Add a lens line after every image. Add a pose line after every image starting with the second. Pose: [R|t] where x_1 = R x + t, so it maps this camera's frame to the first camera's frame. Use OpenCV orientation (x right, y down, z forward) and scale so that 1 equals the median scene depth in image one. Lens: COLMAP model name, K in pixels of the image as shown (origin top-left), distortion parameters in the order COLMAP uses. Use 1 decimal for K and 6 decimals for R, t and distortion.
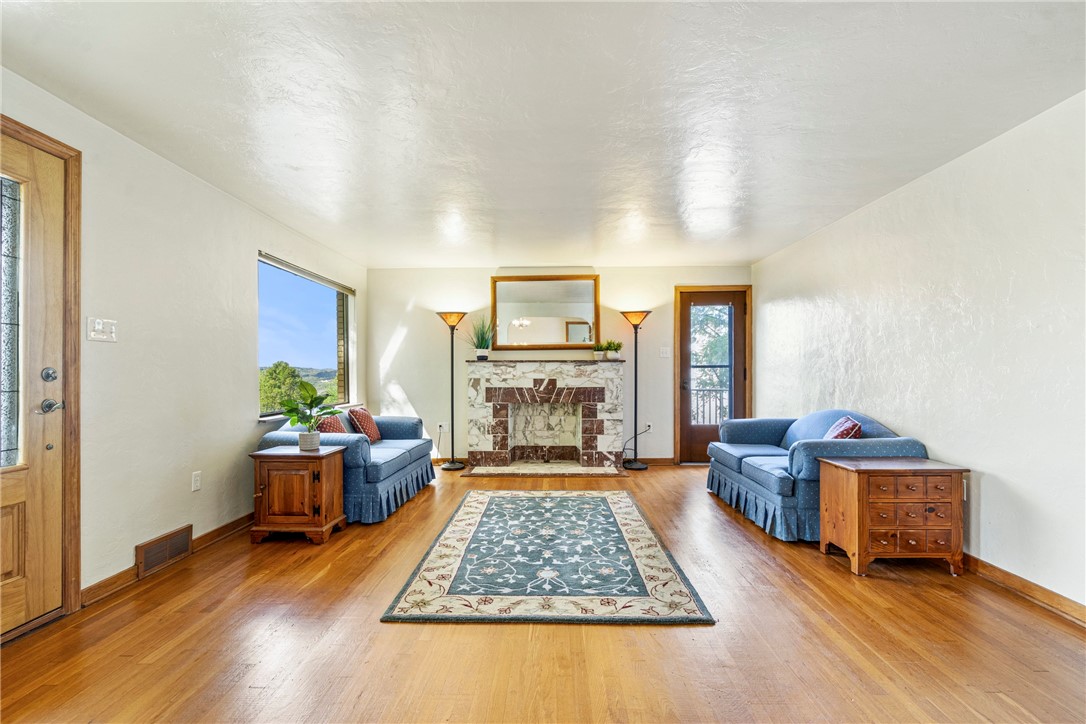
lens RADIAL K [[486.6, 0, 542.0], [0, 486.6, 369.9], [0, 0, 1]] dist [-0.000256, 0.000234]
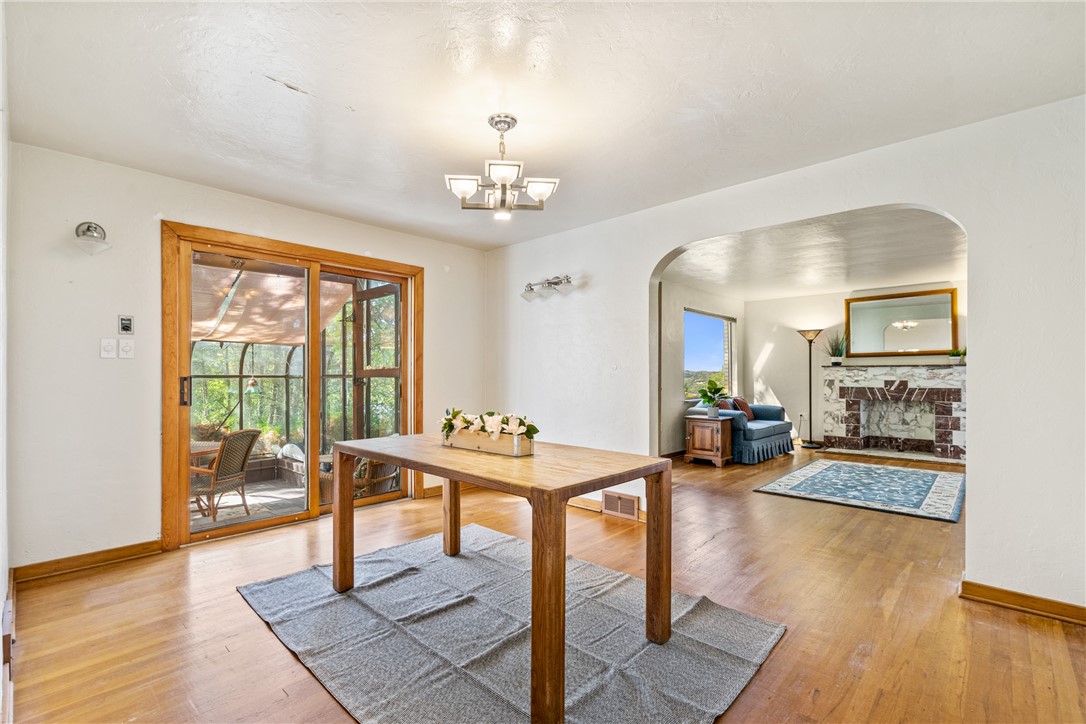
lens RADIAL K [[486.6, 0, 537.1], [0, 486.6, 376.6], [0, 0, 1]] dist [-0.000256, 0.000234]
pose [[0.737323, 0.003562, -0.675531, 0.163677], [0.001918, 0.999971, 0.007367, -0.001865], [0.675538, -0.006728, 0.737295, -0.483439]]
